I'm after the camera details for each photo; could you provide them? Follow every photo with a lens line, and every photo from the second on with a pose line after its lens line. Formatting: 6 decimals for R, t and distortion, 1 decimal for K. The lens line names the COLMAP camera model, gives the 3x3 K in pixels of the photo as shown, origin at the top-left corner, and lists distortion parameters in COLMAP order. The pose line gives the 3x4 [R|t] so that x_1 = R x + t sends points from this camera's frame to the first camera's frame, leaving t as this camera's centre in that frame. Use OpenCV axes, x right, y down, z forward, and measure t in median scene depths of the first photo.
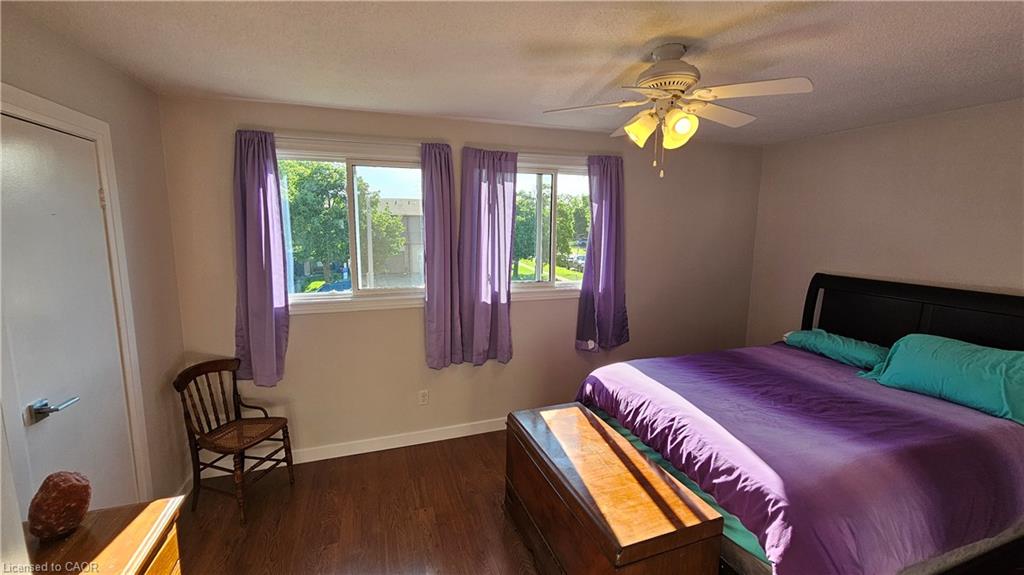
lens RADIAL K [[421.9, 0, 511.5], [0, 421.9, 287.7], [0, 0, 1]] dist [0.002028, 0.000084]
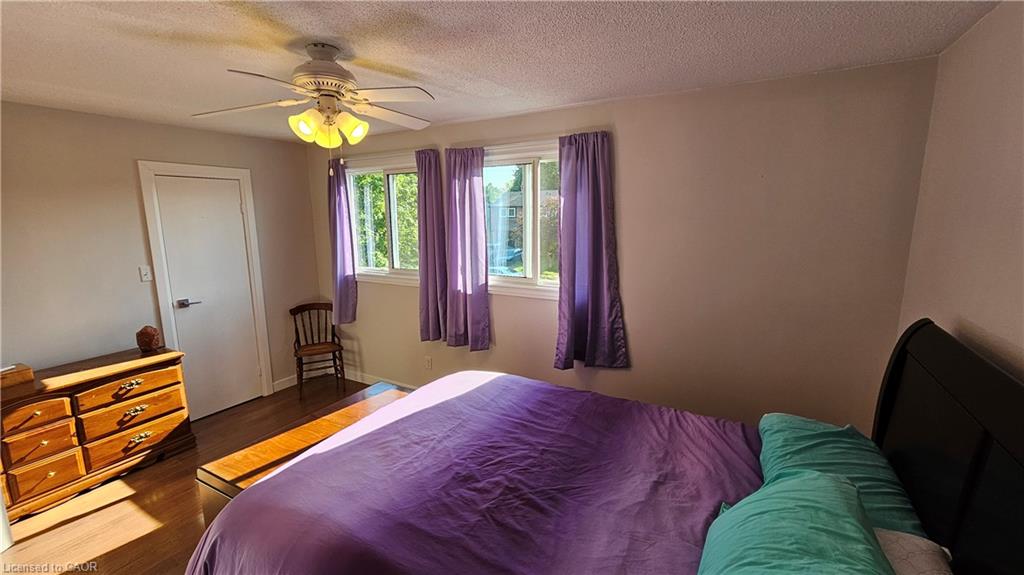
lens RADIAL K [[421.9, 0, 512.8], [0, 421.9, 285.8], [0, 0, 1]] dist [0.002028, 0.000084]
pose [[0.657345, 0.113605, -0.744977, 0.910909], [-0.096116, 0.993137, 0.066638, -0.067779], [0.747435, 0.027800, 0.663753, 0.416502]]
